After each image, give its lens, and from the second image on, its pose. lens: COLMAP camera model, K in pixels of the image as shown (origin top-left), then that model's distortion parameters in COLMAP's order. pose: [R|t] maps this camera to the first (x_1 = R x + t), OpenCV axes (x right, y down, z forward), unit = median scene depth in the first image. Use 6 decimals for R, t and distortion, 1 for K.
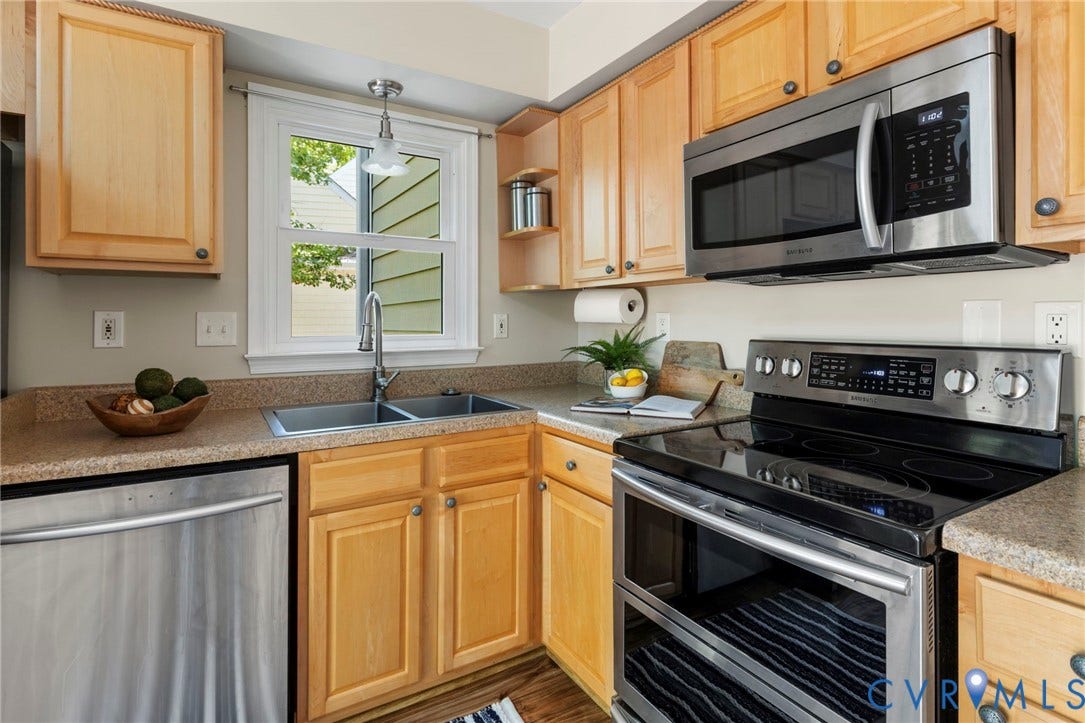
lens RADIAL K [[527.2, 0, 529.4], [0, 527.2, 320.4], [0, 0, 1]] dist [-0.001707, -0.000052]
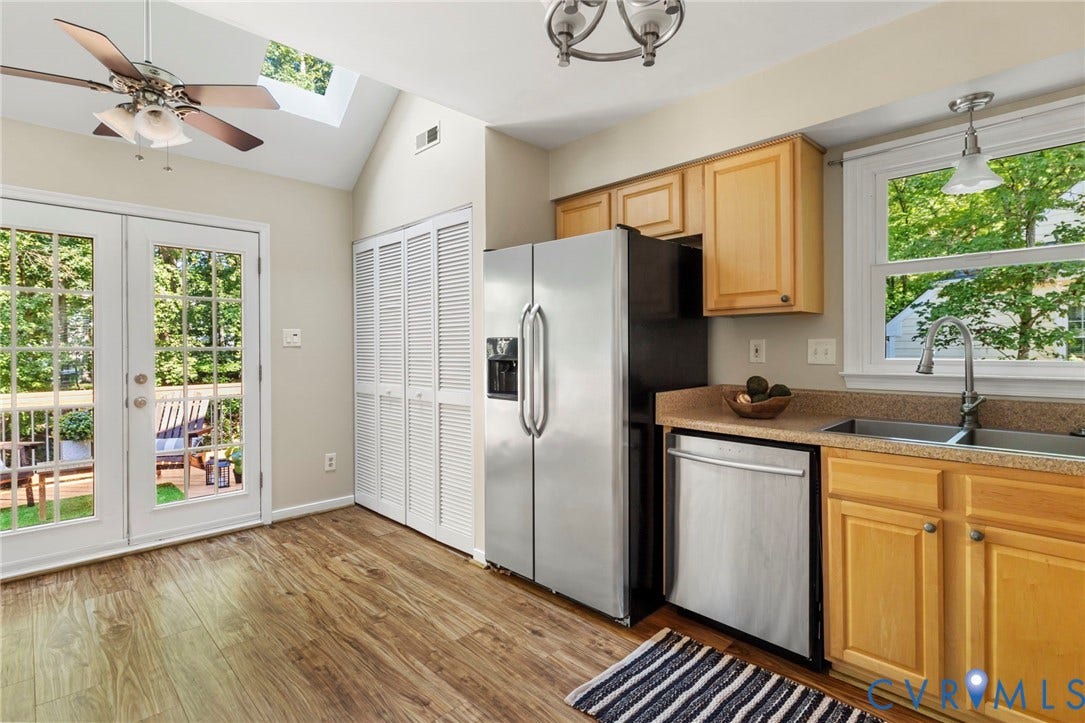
lens RADIAL K [[527.7, 0, 542.6], [0, 527.7, 352.9], [0, 0, 1]] dist [0.001651, 0.000153]
pose [[0.238649, 0.011743, -0.971035, 0.599174], [0.006697, 0.999883, 0.013738, -0.003306], [0.971083, -0.009782, 0.238542, 0.013364]]
